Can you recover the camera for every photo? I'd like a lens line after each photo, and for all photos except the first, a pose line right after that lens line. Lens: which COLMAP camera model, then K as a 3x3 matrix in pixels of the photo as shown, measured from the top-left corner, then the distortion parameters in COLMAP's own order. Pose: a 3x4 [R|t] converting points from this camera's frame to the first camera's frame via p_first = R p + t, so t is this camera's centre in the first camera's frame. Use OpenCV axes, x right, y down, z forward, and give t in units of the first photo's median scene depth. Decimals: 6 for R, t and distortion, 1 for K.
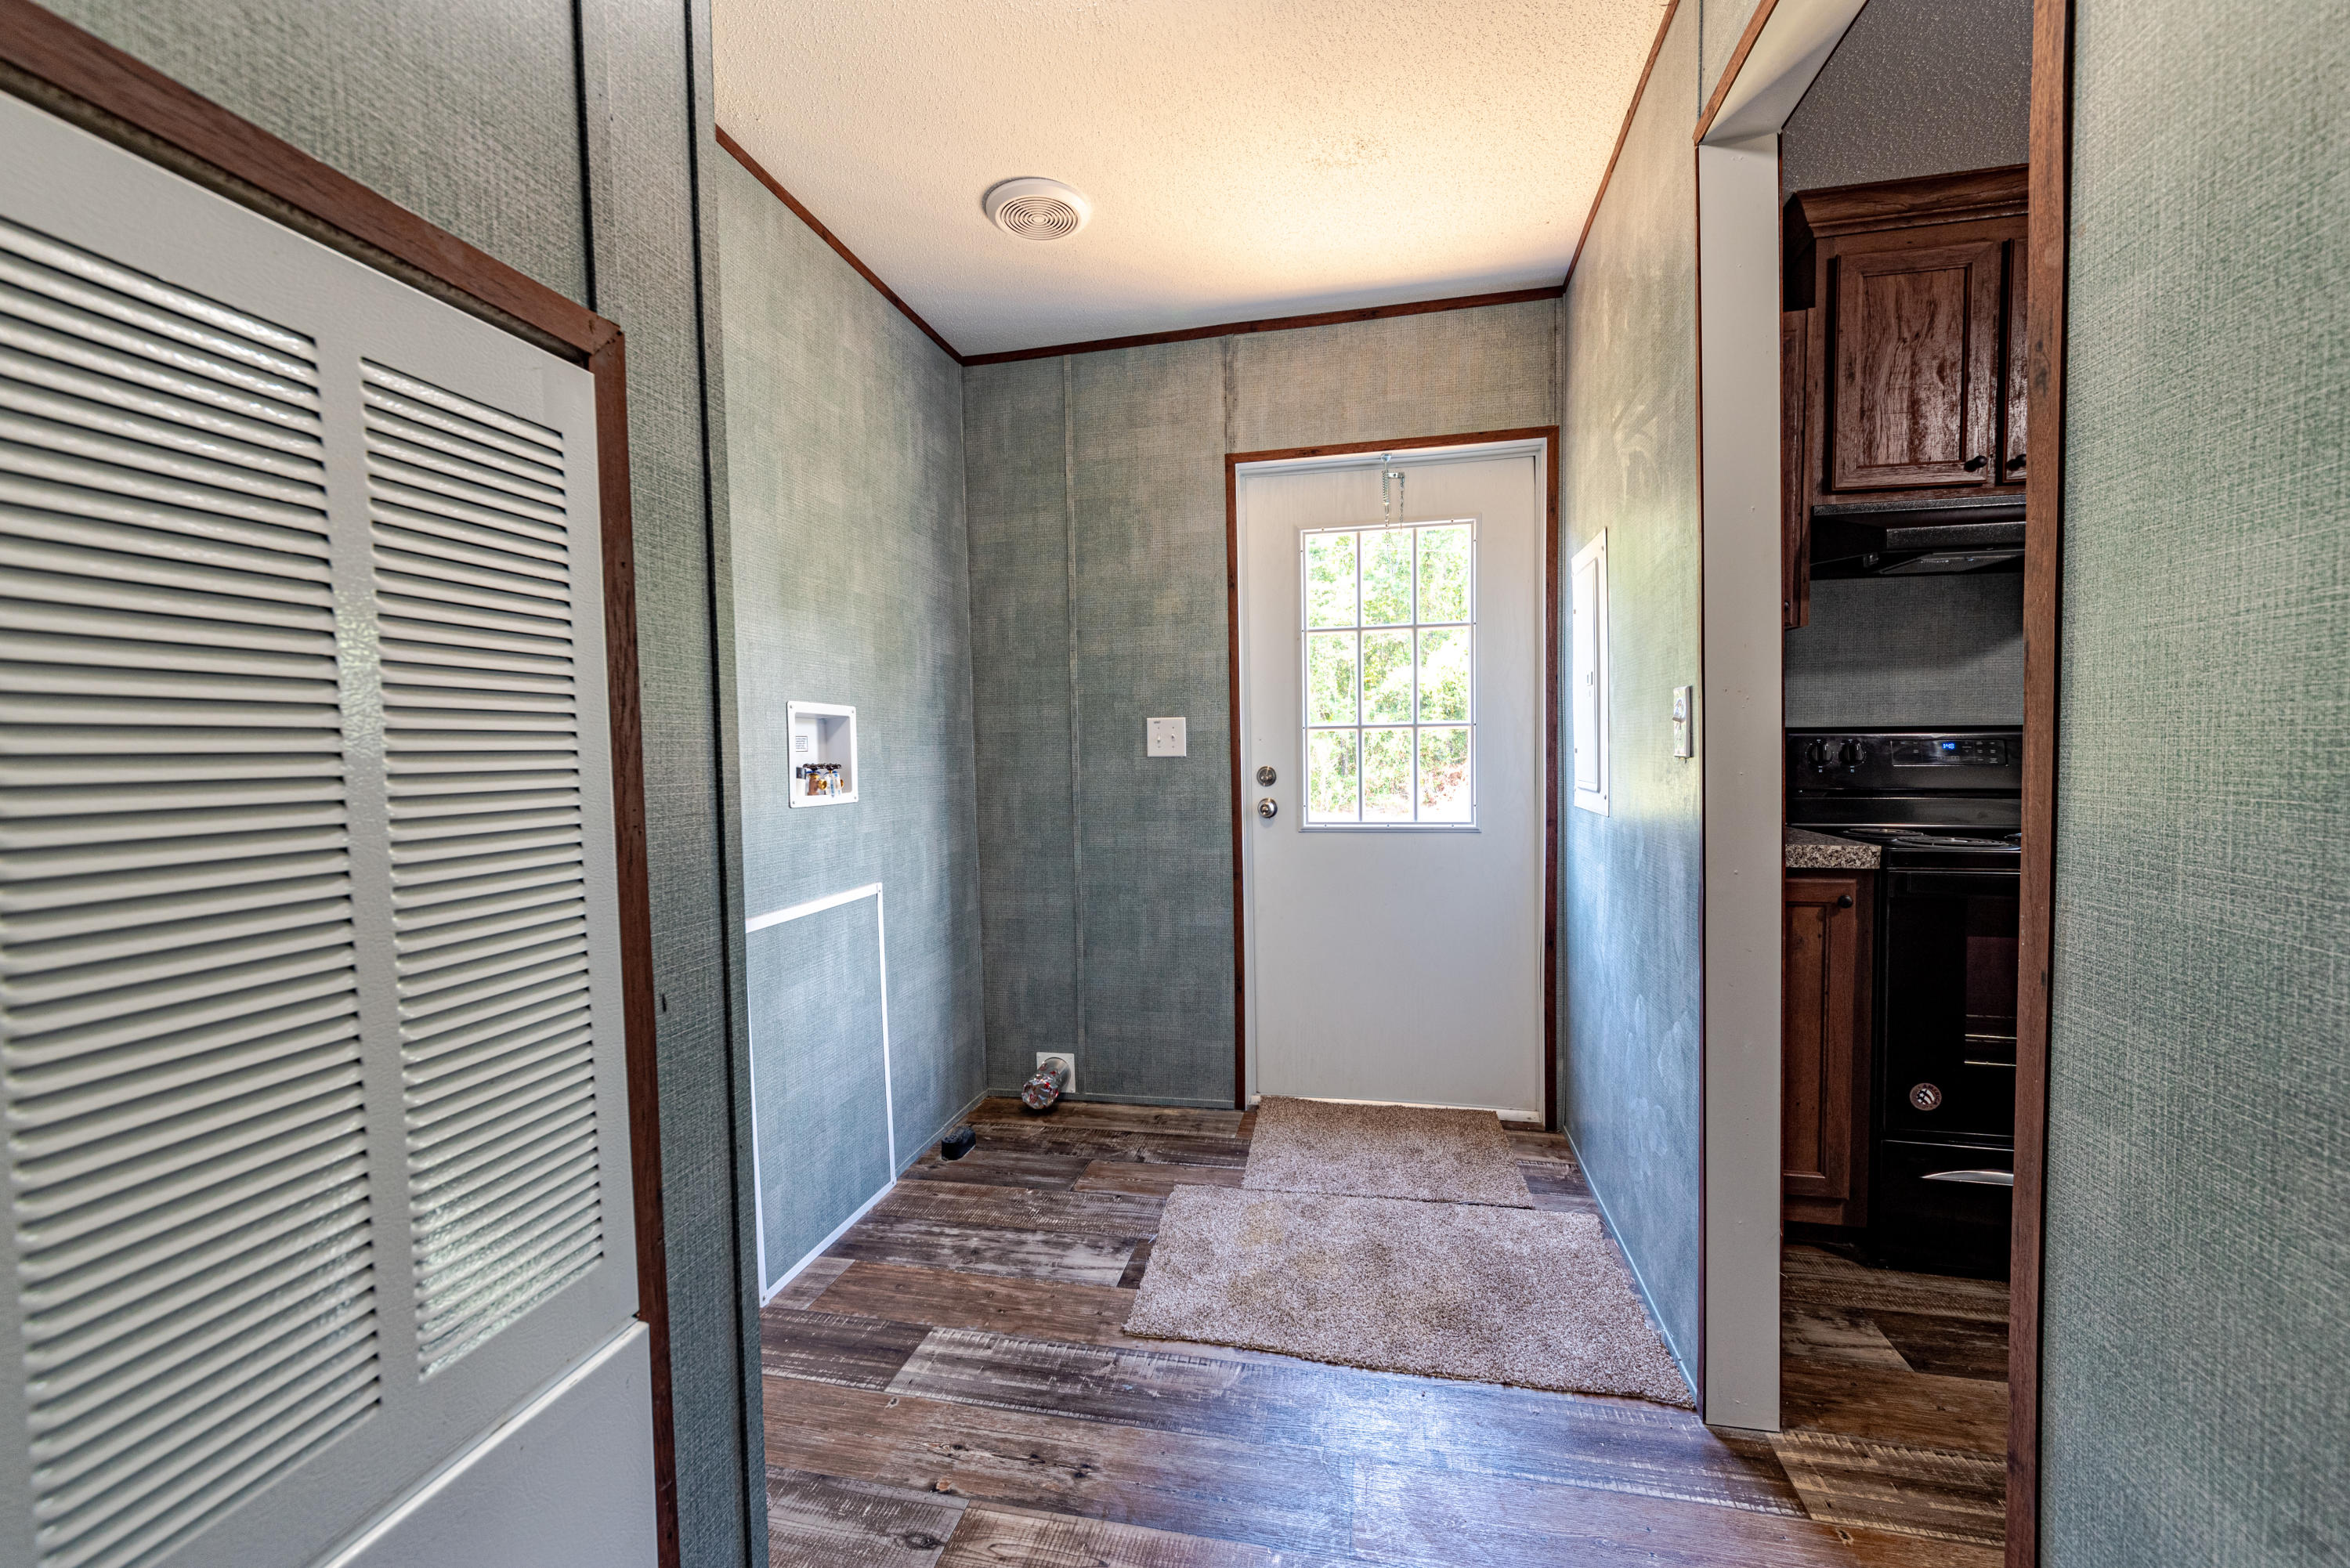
lens RADIAL K [[945.2, 0, 1177.8], [0, 945.2, 781.0], [0, 0, 1]] dist [-0.005659, 0.002397]
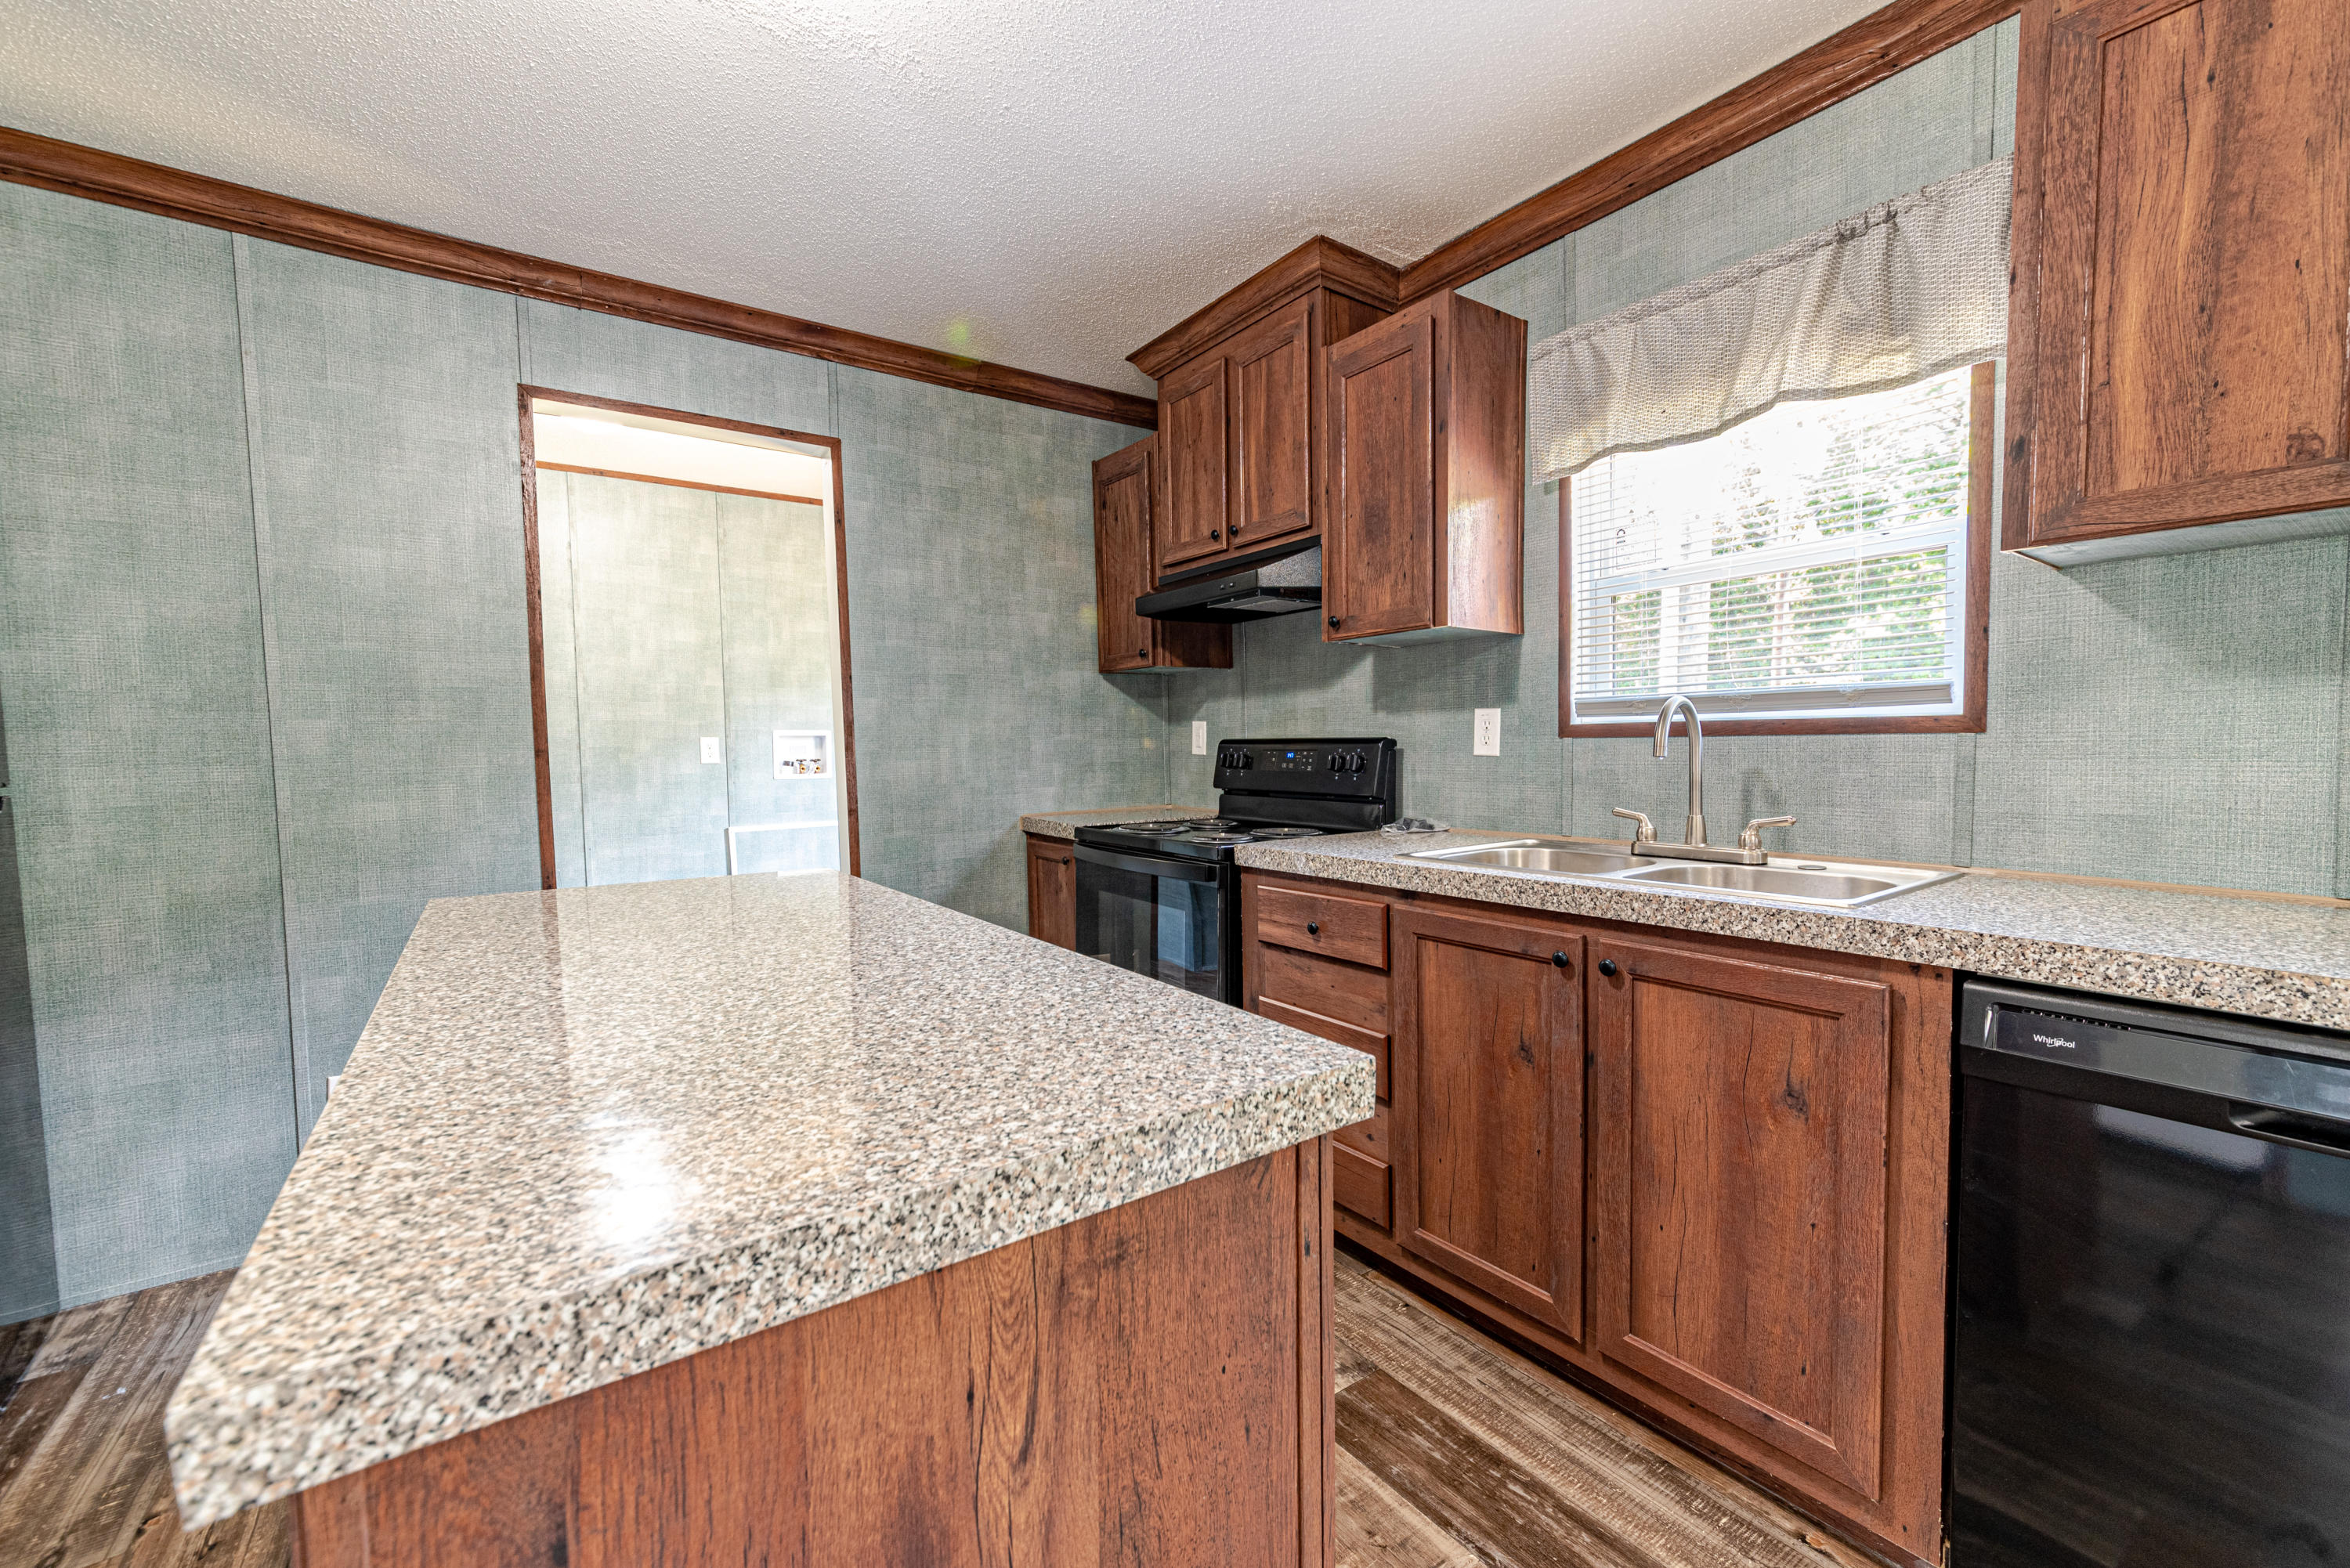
lens RADIAL K [[945.2, 0, 1170.3], [0, 945.2, 792.9], [0, 0, 1]] dist [-0.005659, 0.002397]
pose [[0.731177, 0.037974, -0.681130, 1.633293], [-0.023107, 0.999255, 0.030906, -0.024855], [0.681797, -0.006859, 0.731510, 0.018082]]
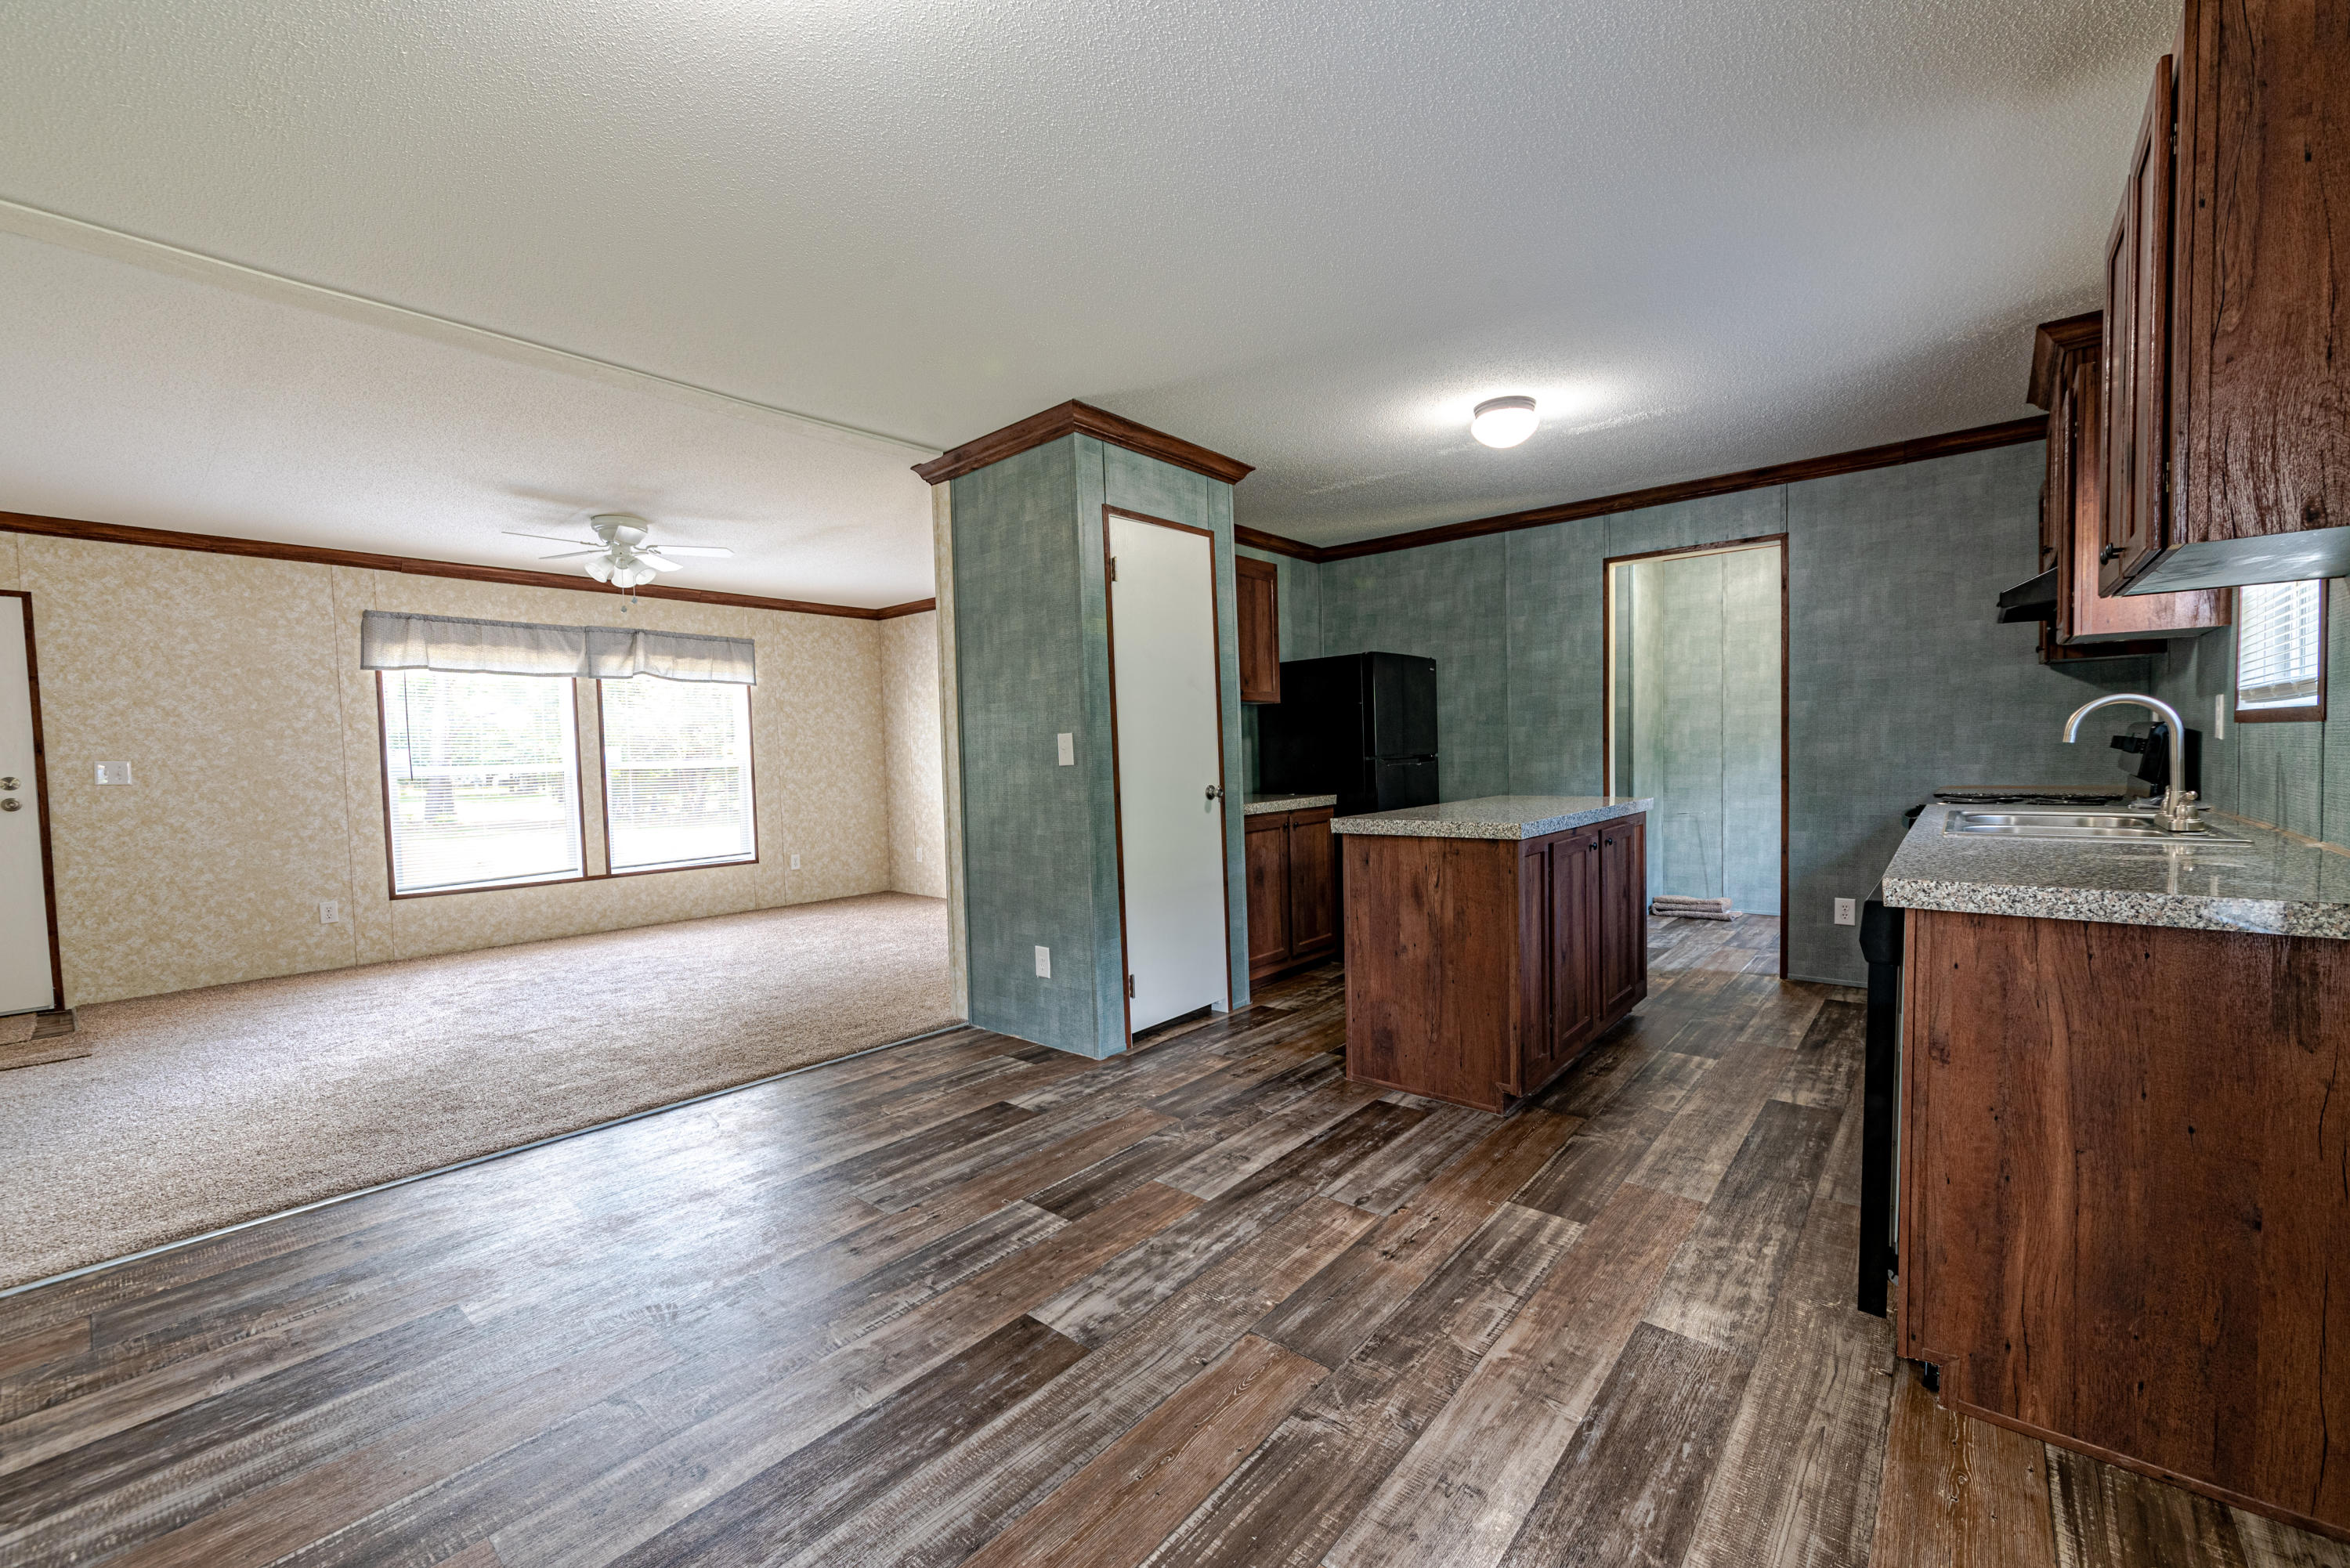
lens RADIAL K [[945.2, 0, 1169.8], [0, 945.2, 793.8], [0, 0, 1]] dist [-0.005659, 0.002397]
pose [[-0.481975, 0.064650, -0.873797, 2.772099], [-0.004017, 0.997101, 0.075988, -0.058007], [0.876176, 0.040134, -0.480317, 0.490565]]
